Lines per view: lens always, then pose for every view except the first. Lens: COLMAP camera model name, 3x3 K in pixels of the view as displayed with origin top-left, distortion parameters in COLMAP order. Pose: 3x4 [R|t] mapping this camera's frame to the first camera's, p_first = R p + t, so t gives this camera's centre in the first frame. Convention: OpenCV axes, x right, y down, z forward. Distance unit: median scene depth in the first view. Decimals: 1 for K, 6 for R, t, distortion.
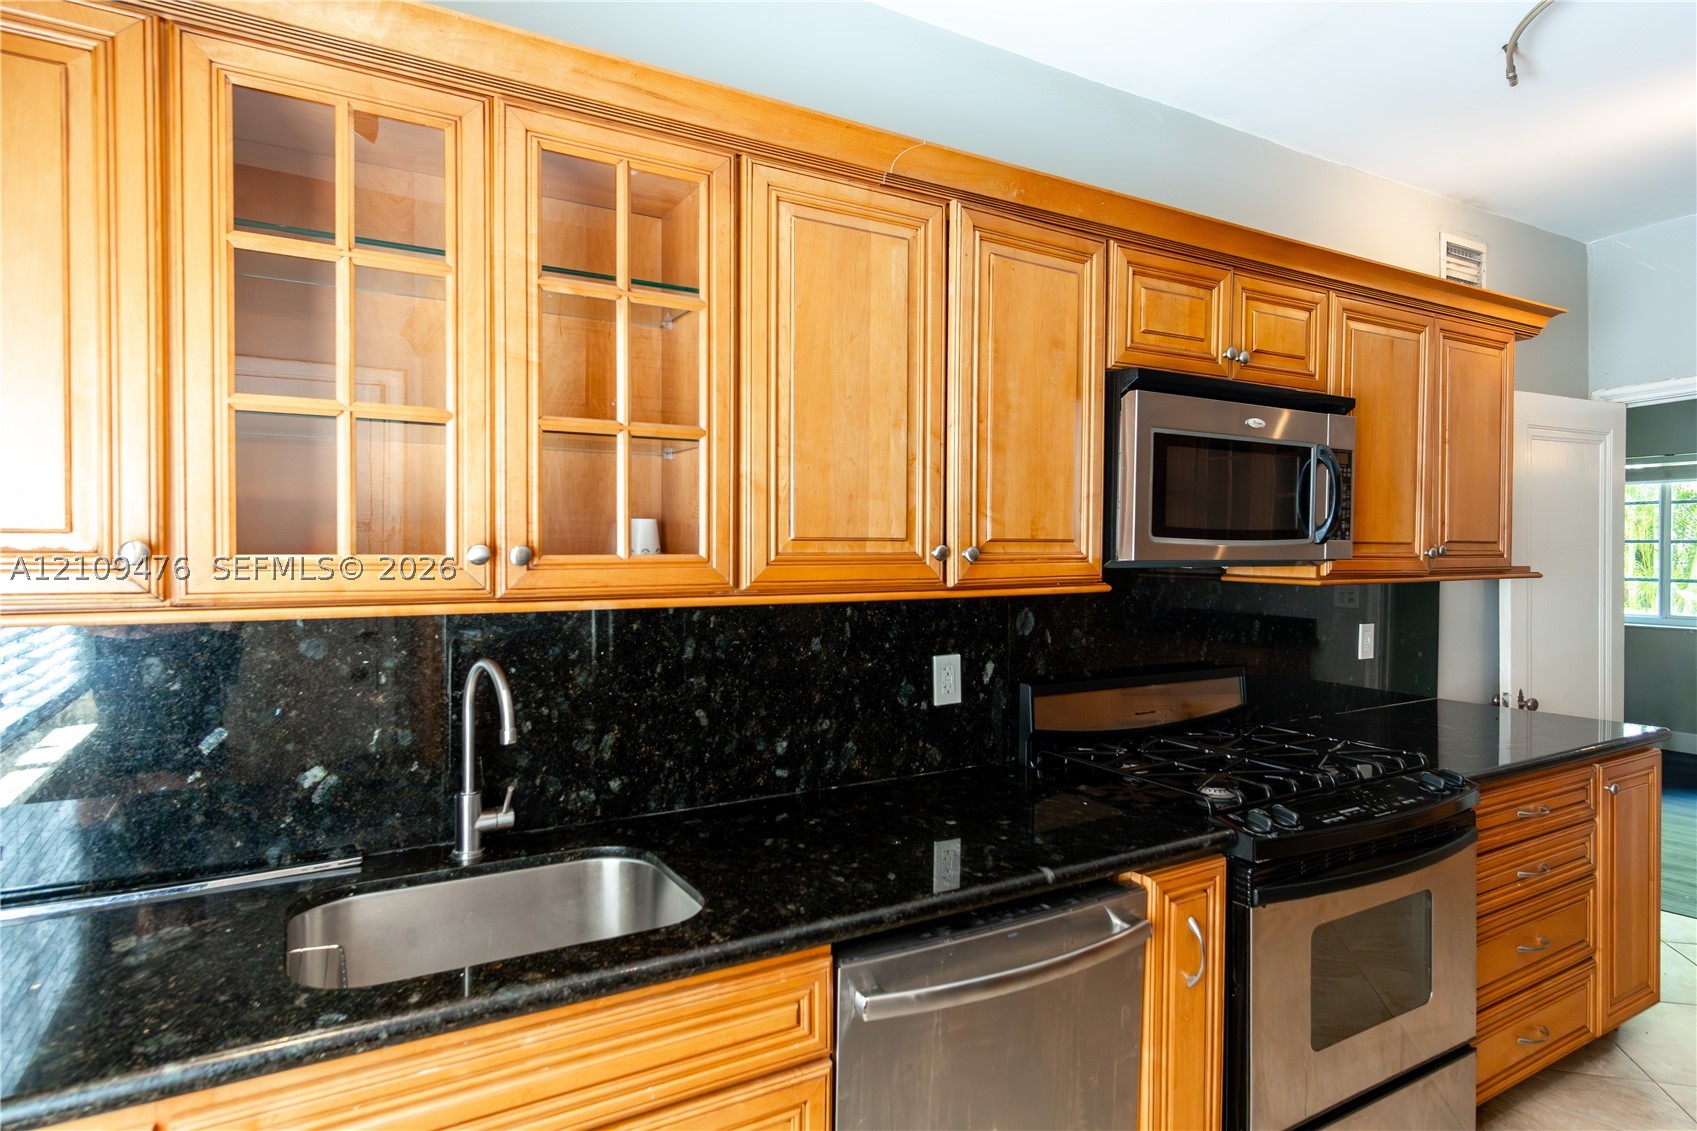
lens RADIAL K [[952.8, 0, 845.6], [0, 952.8, 556.3], [0, 0, 1]] dist [-0.000352, 0.002403]
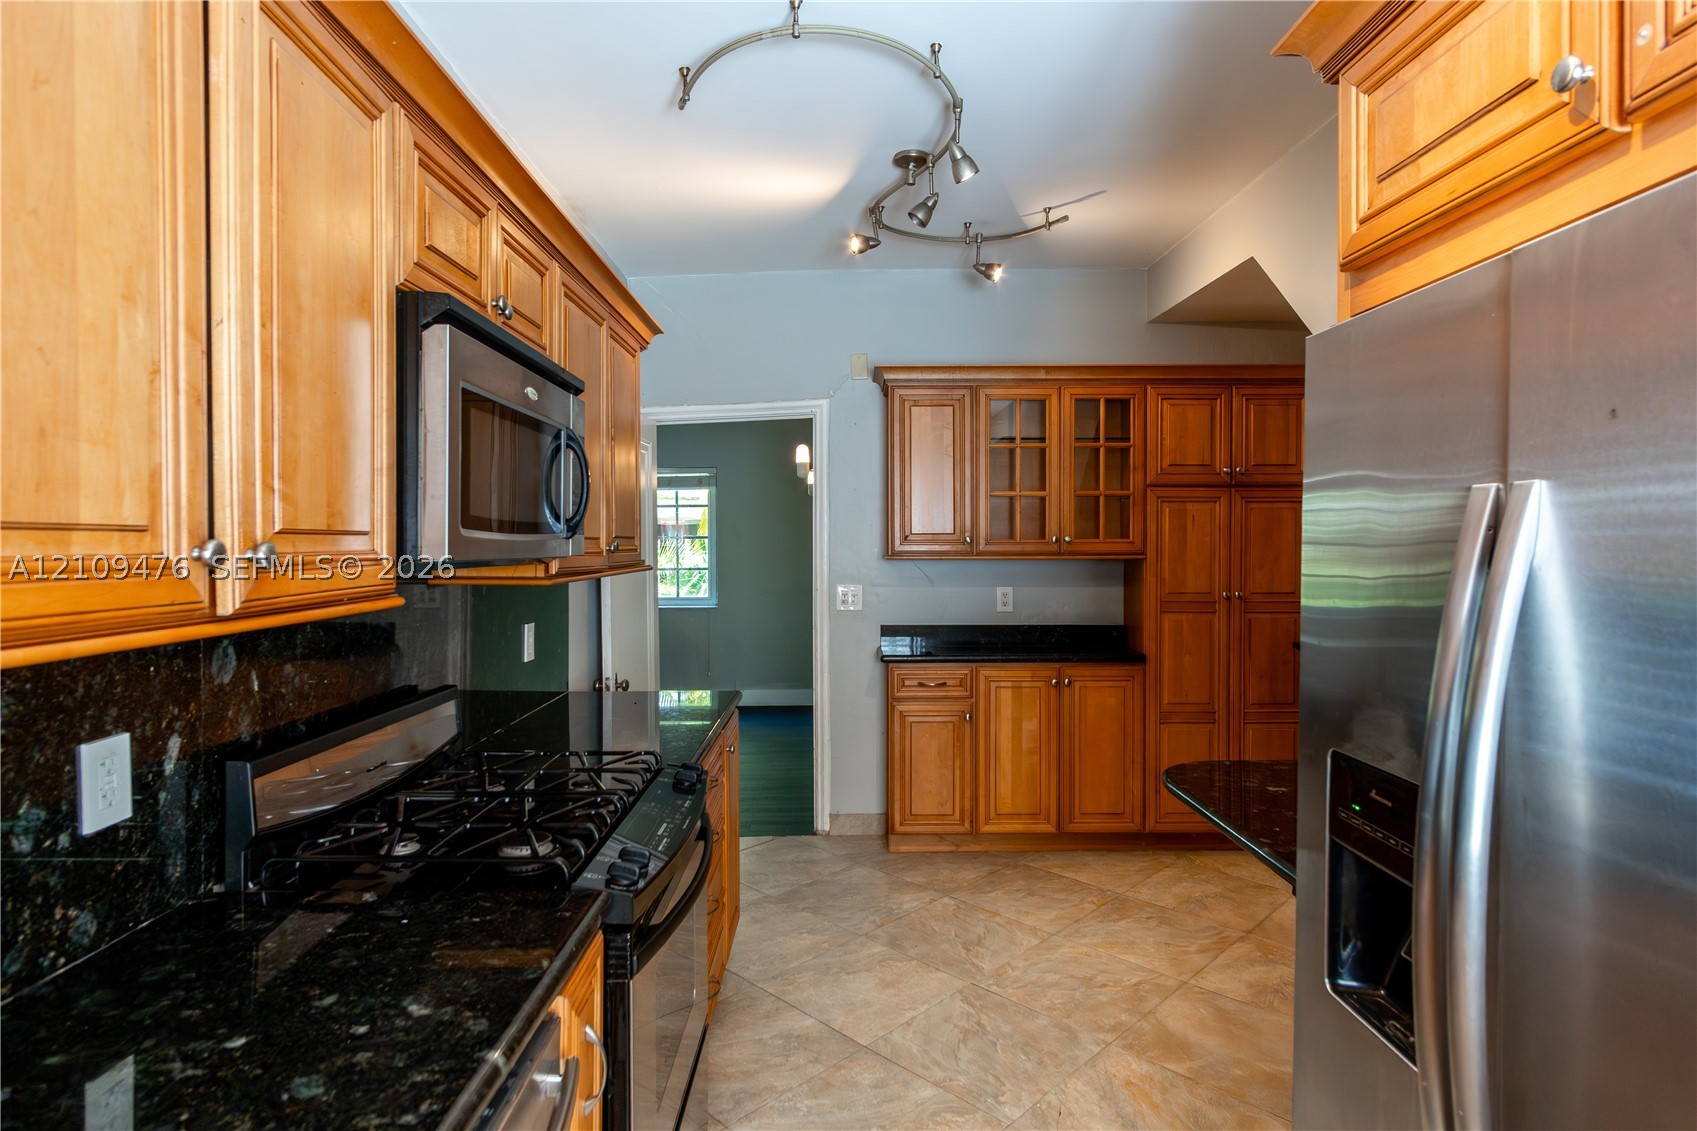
lens RADIAL K [[952.8, 0, 845.6], [0, 952.8, 556.3], [0, 0, 1]] dist [-0.000352, 0.002403]
pose [[0.508546, -0.014799, 0.860908, -0.153019], [0.012312, 0.999875, 0.009915, -0.002651], [-0.860947, 0.005558, 0.508664, 0.349721]]
